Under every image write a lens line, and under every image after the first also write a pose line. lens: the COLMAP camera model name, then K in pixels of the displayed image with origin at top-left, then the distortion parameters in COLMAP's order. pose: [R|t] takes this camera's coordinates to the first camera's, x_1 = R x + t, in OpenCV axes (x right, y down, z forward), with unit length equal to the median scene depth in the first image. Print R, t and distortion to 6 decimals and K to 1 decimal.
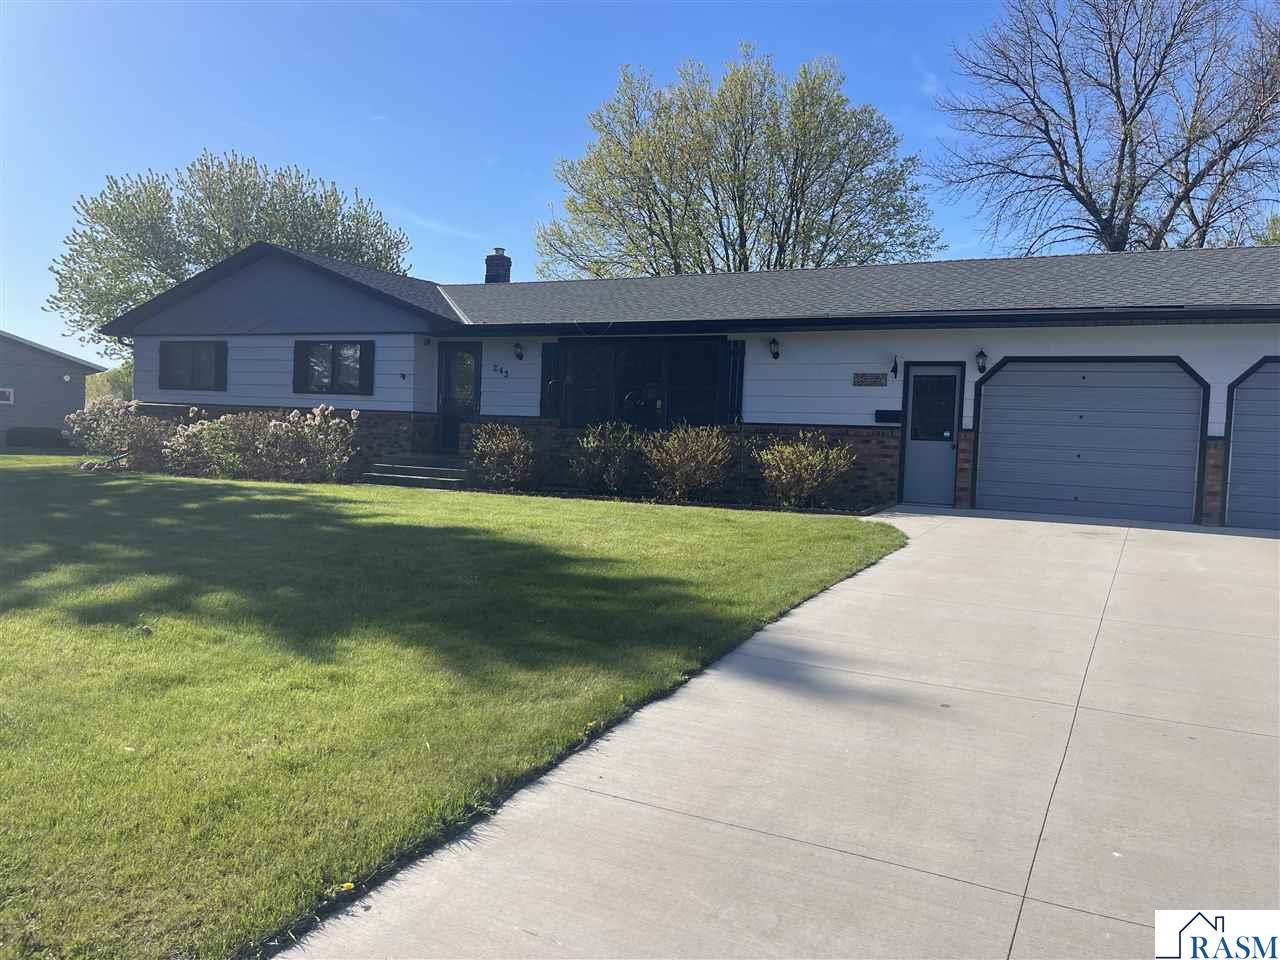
lens RADIAL K [[957.2, 0, 639.6], [0, 957.2, 480.2], [0, 0, 1]] dist [0.056356, -0.073173]
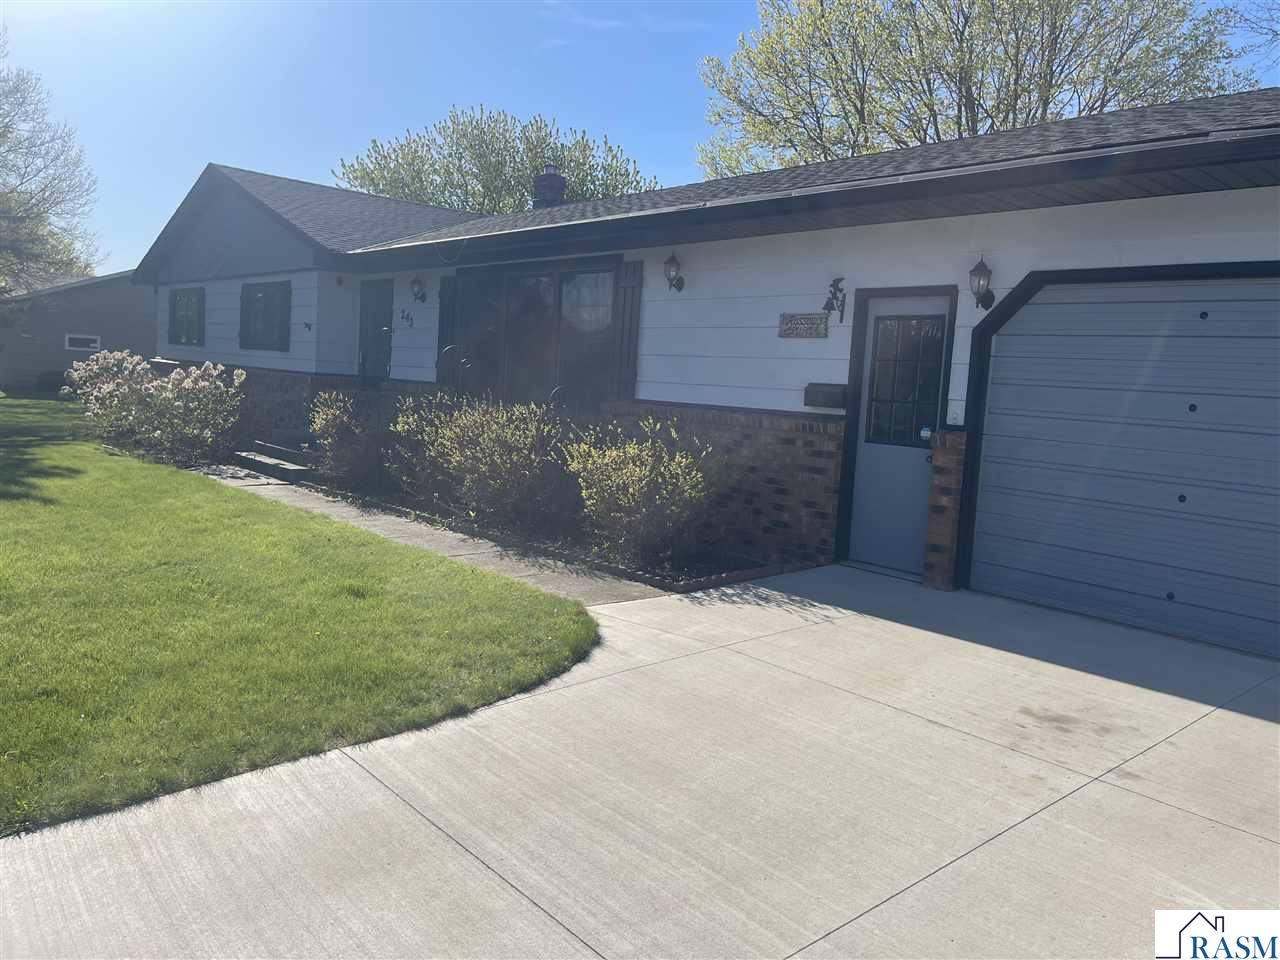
lens RADIAL K [[957.2, 0, 640.9], [0, 957.2, 478.8], [0, 0, 1]] dist [0.056356, -0.073173]
pose [[0.935619, 0.051844, -0.349183, 0.349856], [-0.038334, 0.998229, 0.045497, -0.040796], [0.350923, -0.029183, 0.935949, 0.471997]]
